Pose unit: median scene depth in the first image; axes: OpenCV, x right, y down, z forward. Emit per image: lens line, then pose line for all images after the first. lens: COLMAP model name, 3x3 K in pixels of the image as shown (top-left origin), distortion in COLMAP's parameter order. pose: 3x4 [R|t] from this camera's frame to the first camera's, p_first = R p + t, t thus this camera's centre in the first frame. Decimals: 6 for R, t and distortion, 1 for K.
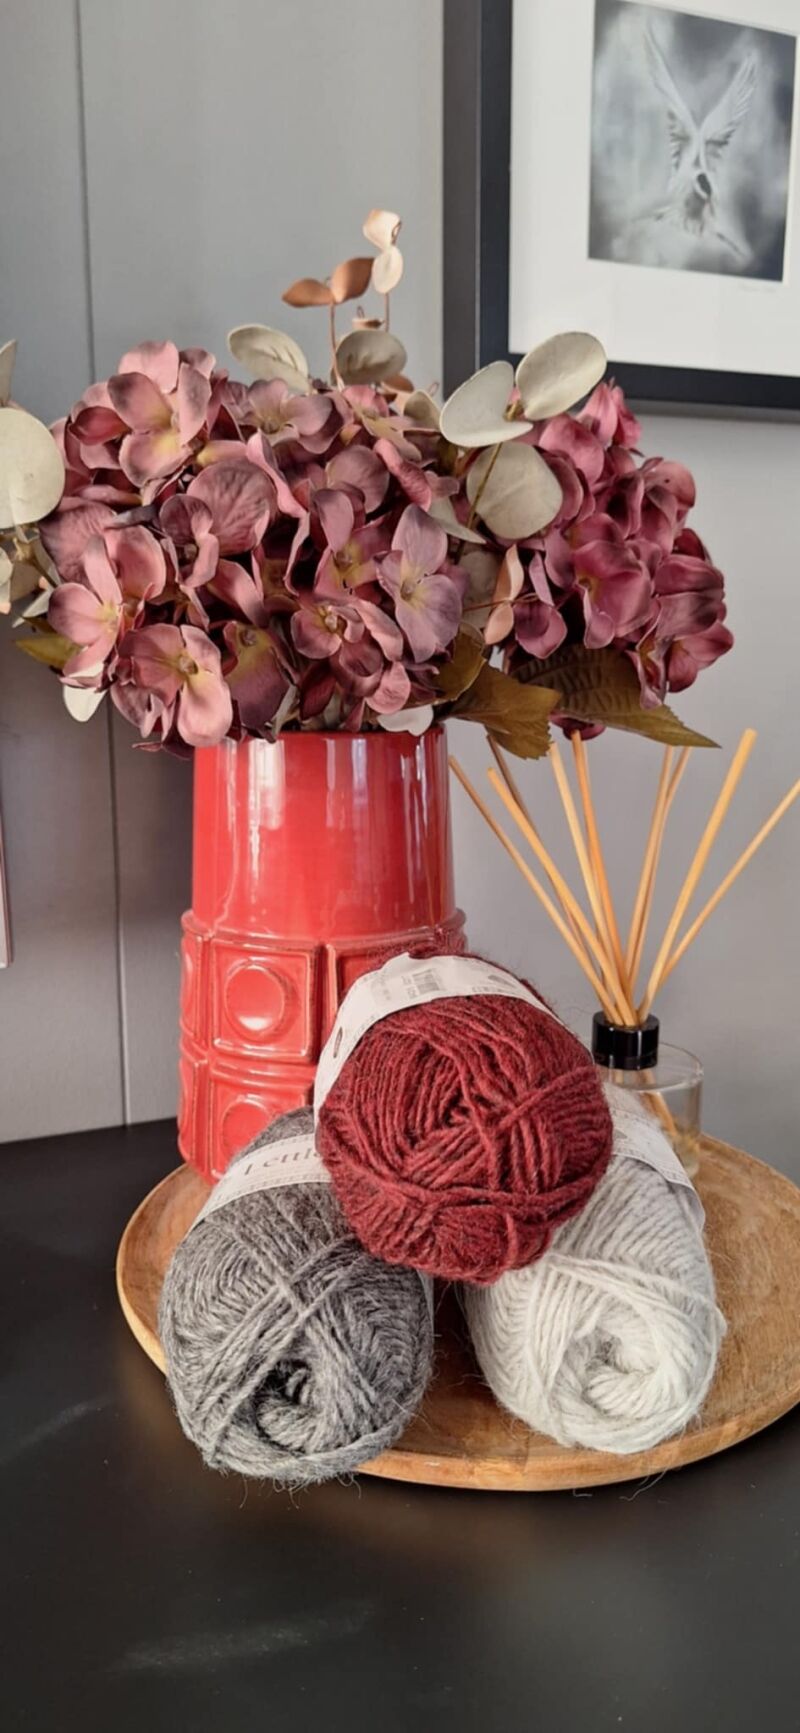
lens RADIAL K [[1140.1, 0, 404.3], [0, 1140.1, 870.6], [0, 0, 1]] dist [0.050950, -0.082498]
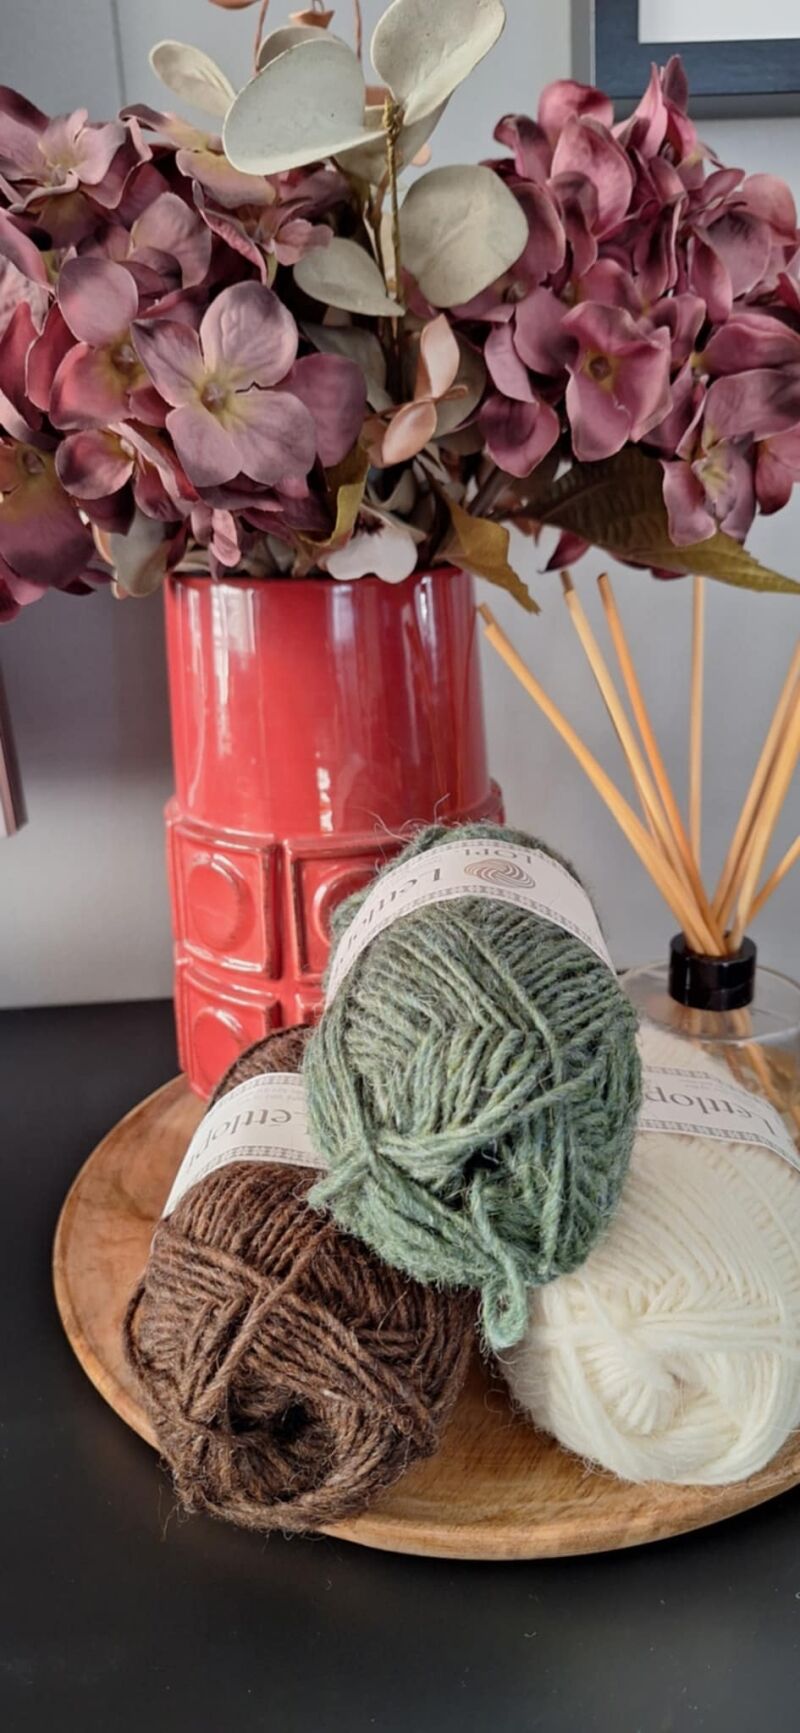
lens RADIAL K [[1176.9, 0, 405.4], [0, 1176.9, 868.7], [0, 0, 1]] dist [-0.023940, -0.008419]
pose [[0.953656, 0.062459, -0.294344, 0.346175], [-0.017072, 0.987874, 0.154313, -0.064365], [0.300413, -0.142137, 0.943159, 0.290532]]
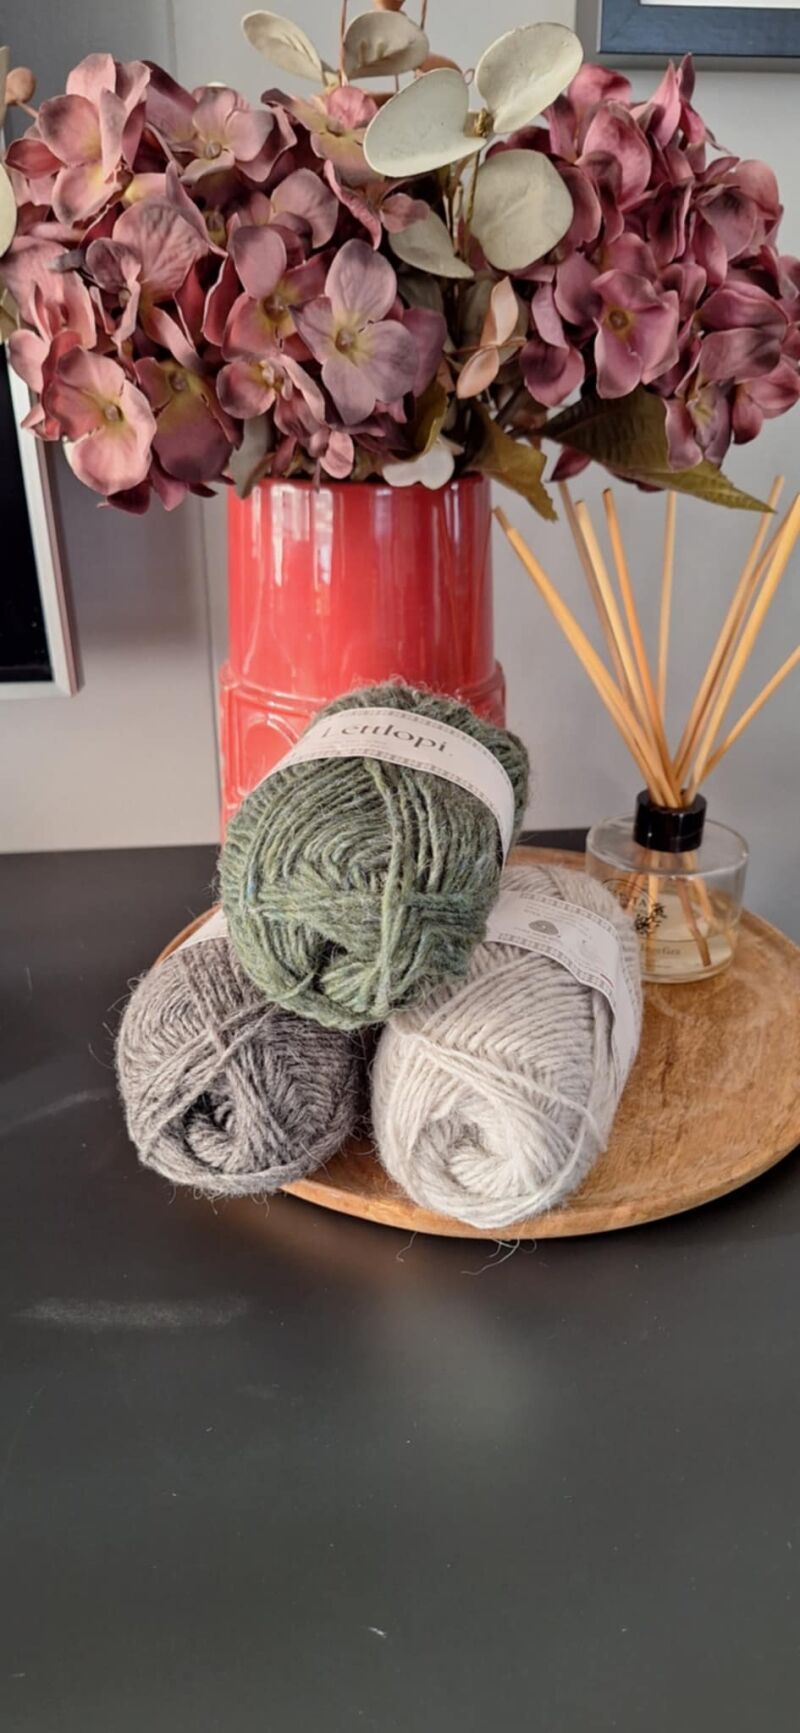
lens RADIAL K [[1168.3, 0, 405.2], [0, 1168.3, 863.4], [0, 0, 1]] dist [-0.029407, -0.001366]
pose [[0.972129, 0.102411, -0.210896, 0.287696], [-0.048658, 0.968094, 0.245816, -0.070047], [0.229342, -0.228703, 0.946096, 0.031689]]
